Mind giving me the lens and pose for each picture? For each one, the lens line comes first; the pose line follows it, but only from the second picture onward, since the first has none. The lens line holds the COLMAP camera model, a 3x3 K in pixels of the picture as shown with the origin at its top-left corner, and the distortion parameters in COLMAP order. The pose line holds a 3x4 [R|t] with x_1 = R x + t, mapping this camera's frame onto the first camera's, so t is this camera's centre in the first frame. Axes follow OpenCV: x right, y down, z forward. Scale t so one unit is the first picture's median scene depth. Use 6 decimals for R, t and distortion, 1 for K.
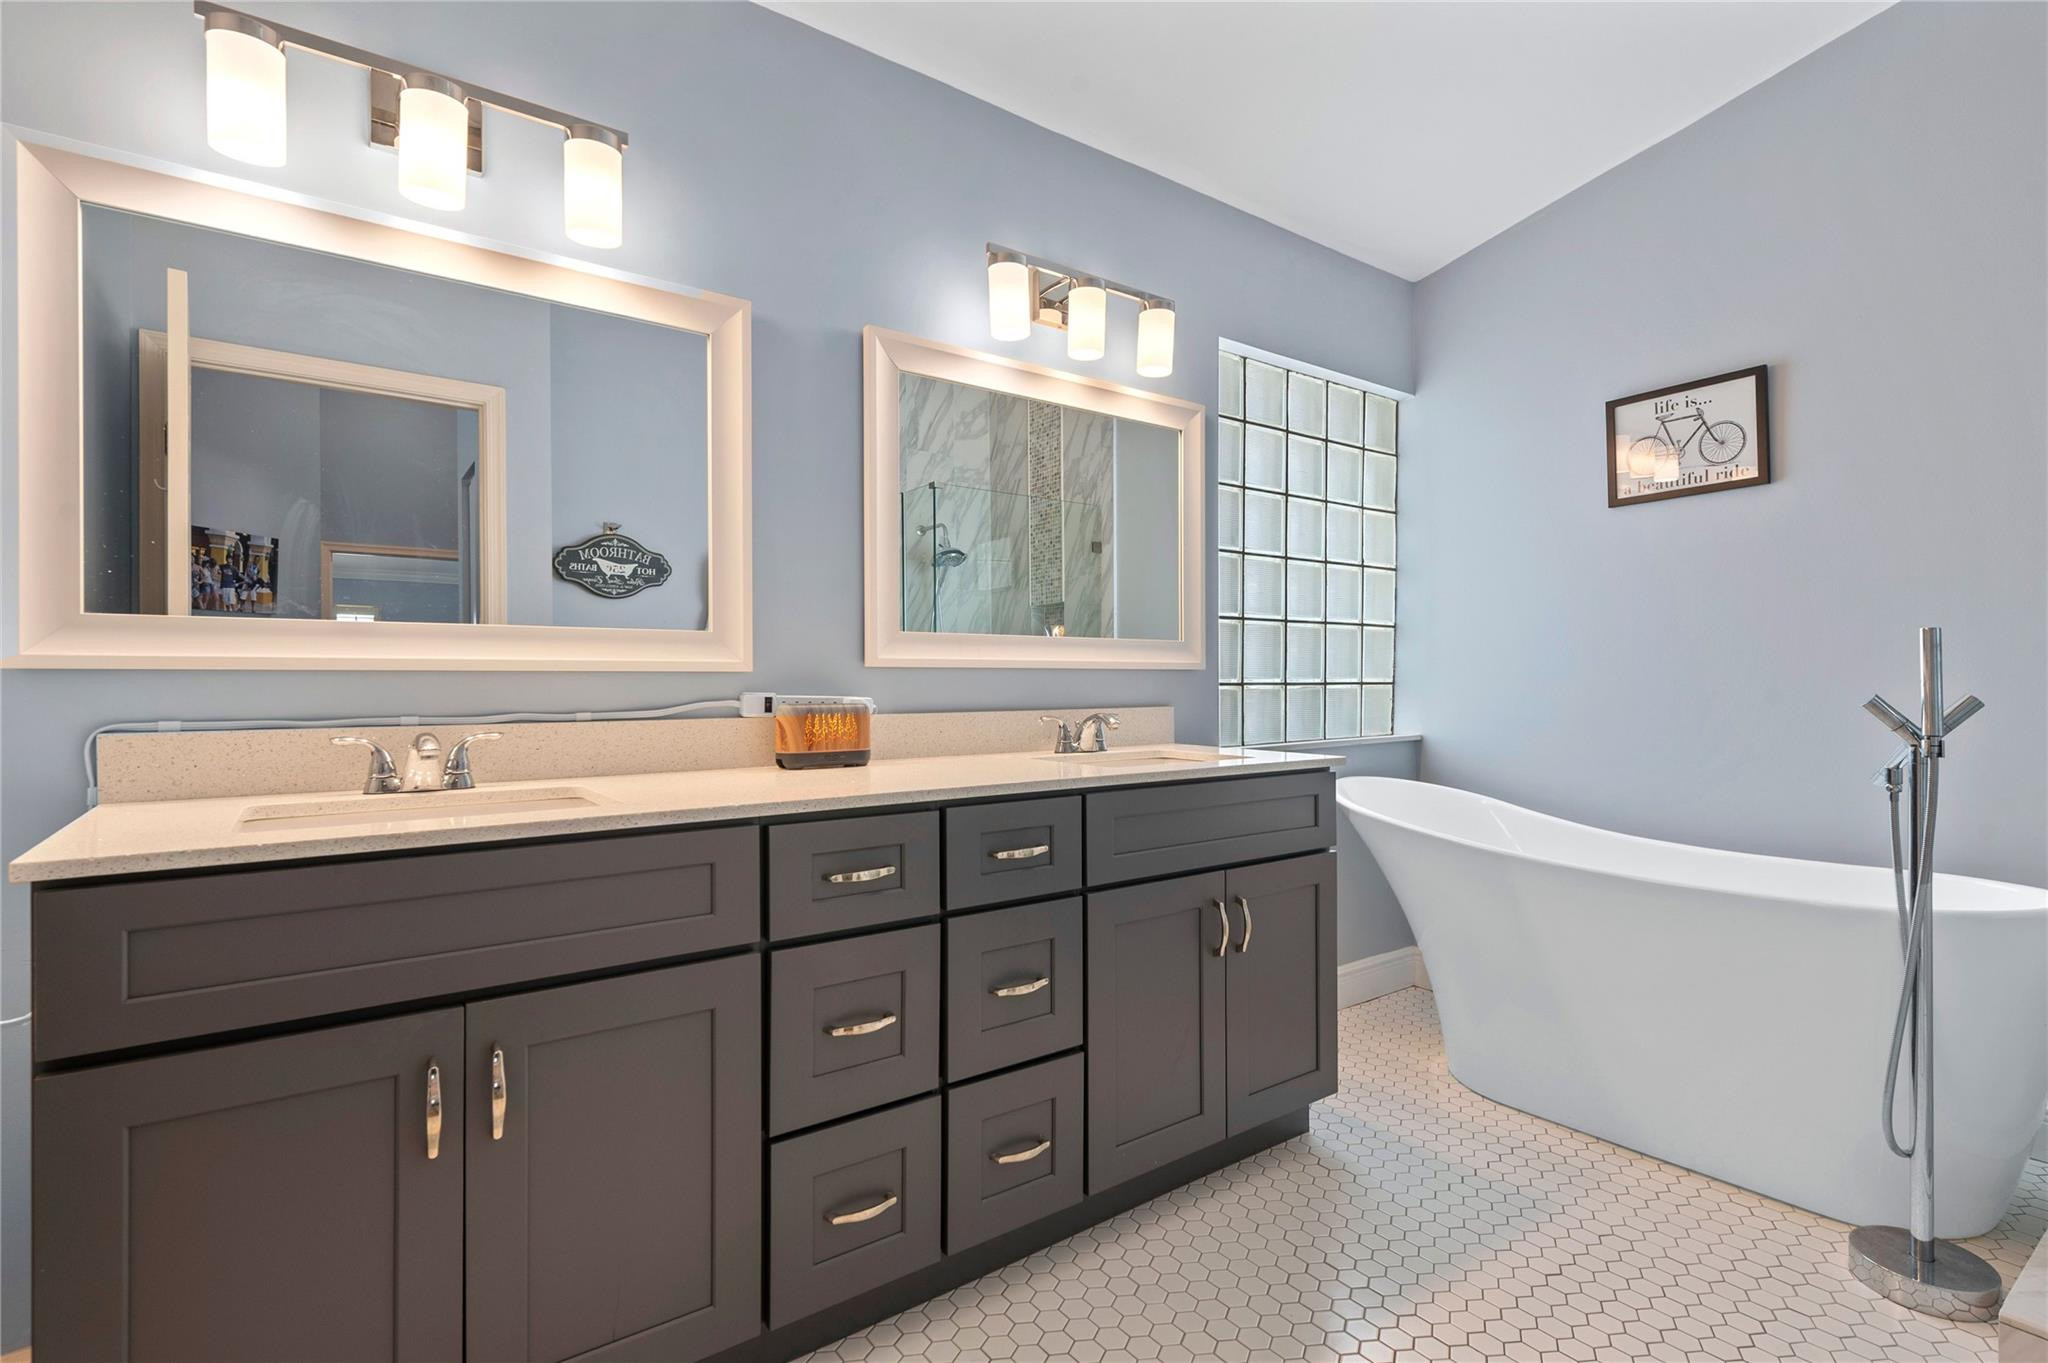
lens RADIAL K [[966.3, 0, 1029.6], [0, 966.3, 684.3], [0, 0, 1]] dist [0.019729, -0.008436]
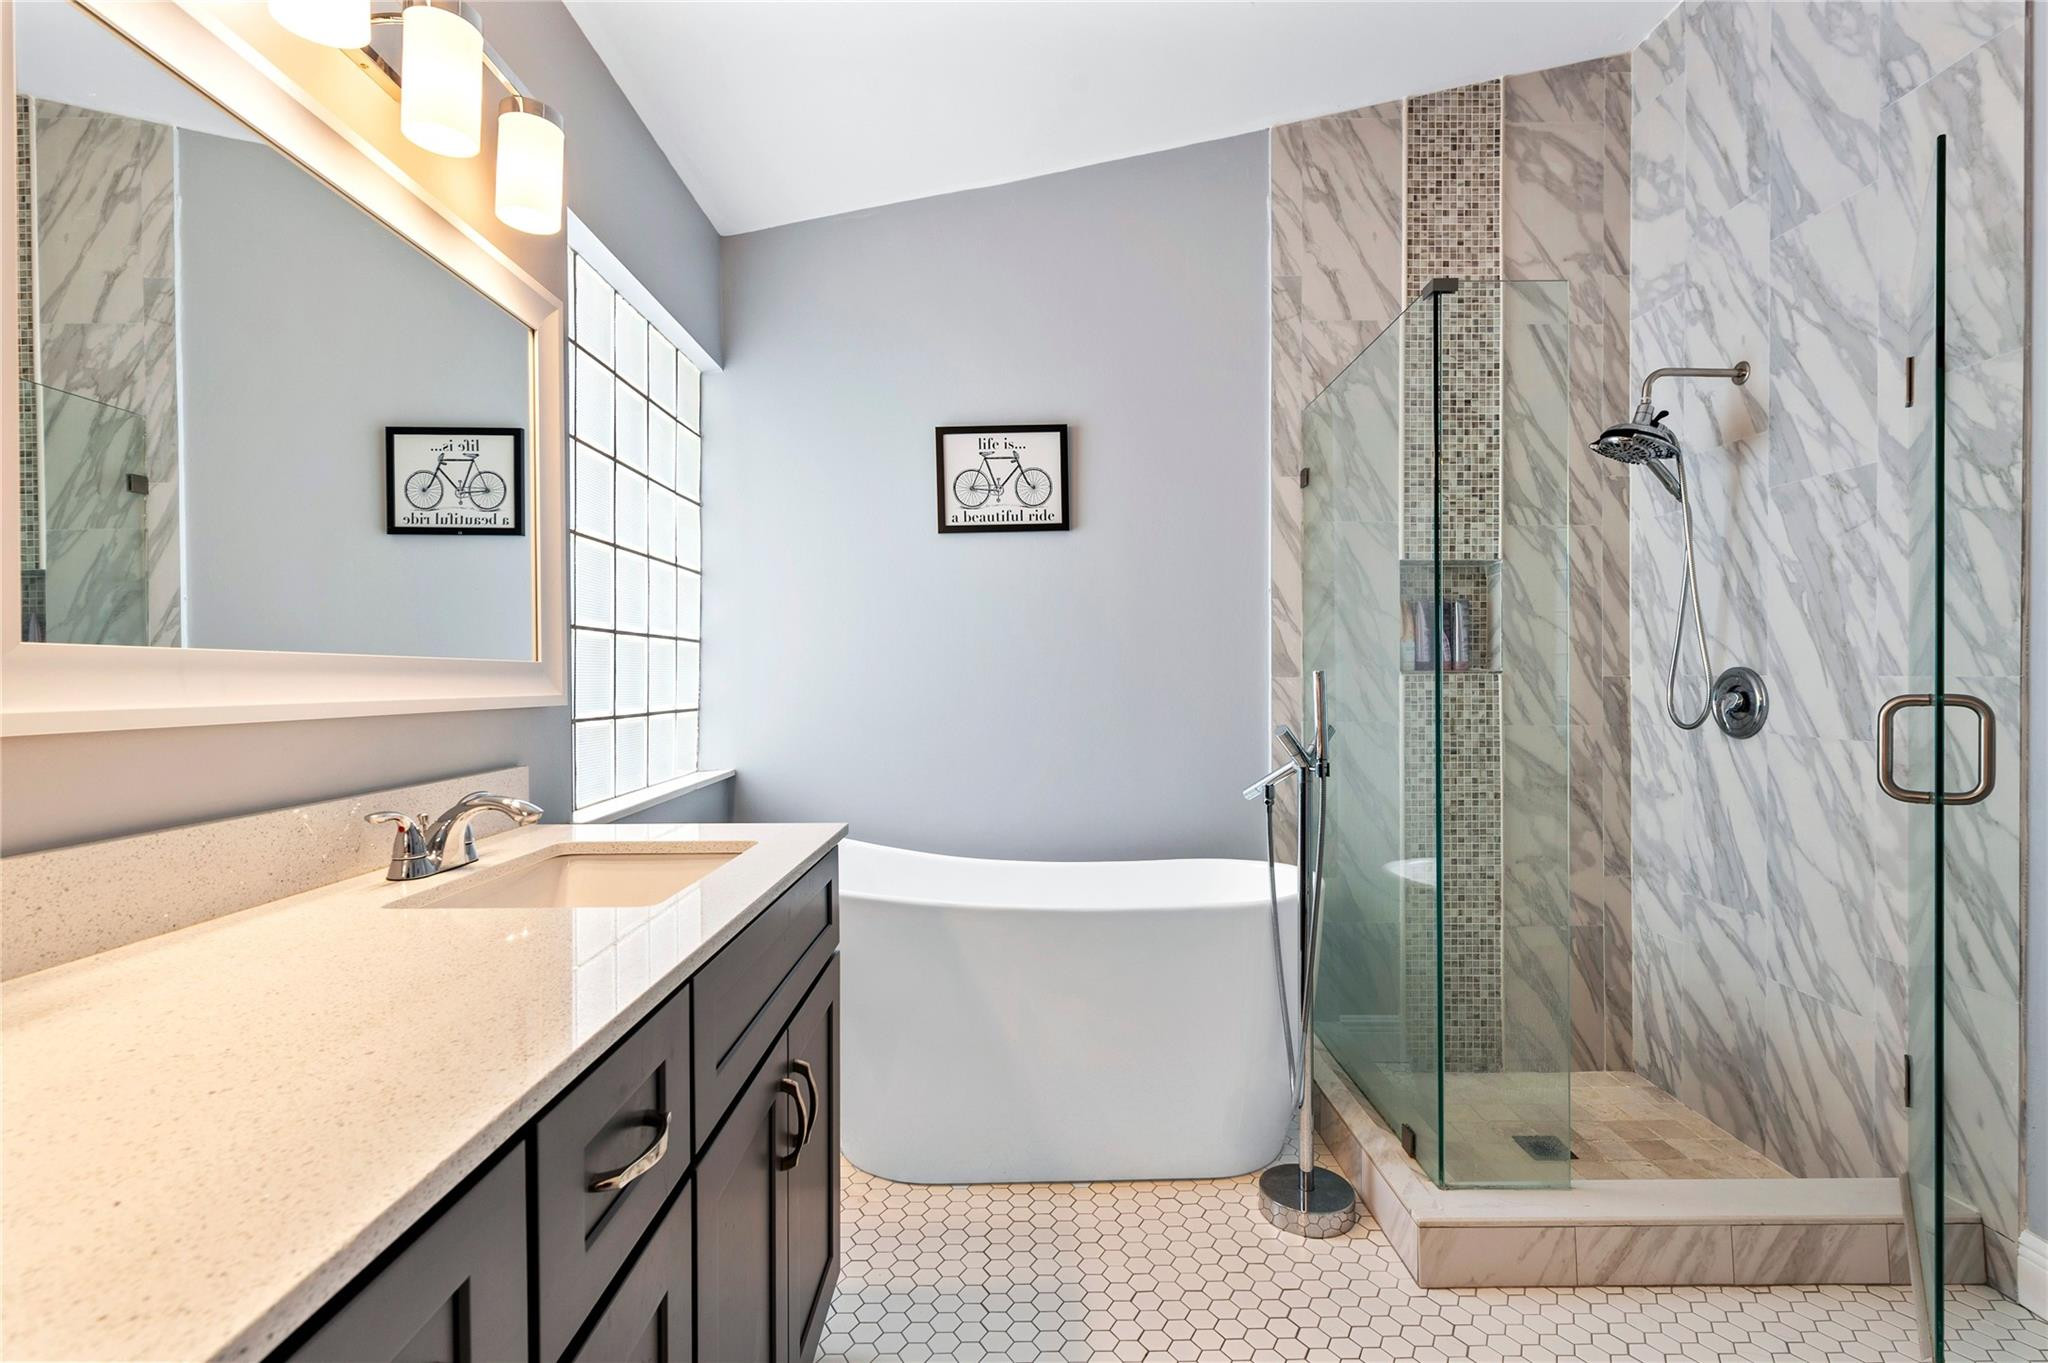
lens RADIAL K [[966.3, 0, 1029.6], [0, 966.3, 684.3], [0, 0, 1]] dist [0.019729, -0.008436]
pose [[0.585422, -0.004982, 0.810714, -0.190349], [0.007004, 0.999975, 0.001087, -0.031294], [-0.810699, 0.005042, 0.585442, 0.408464]]
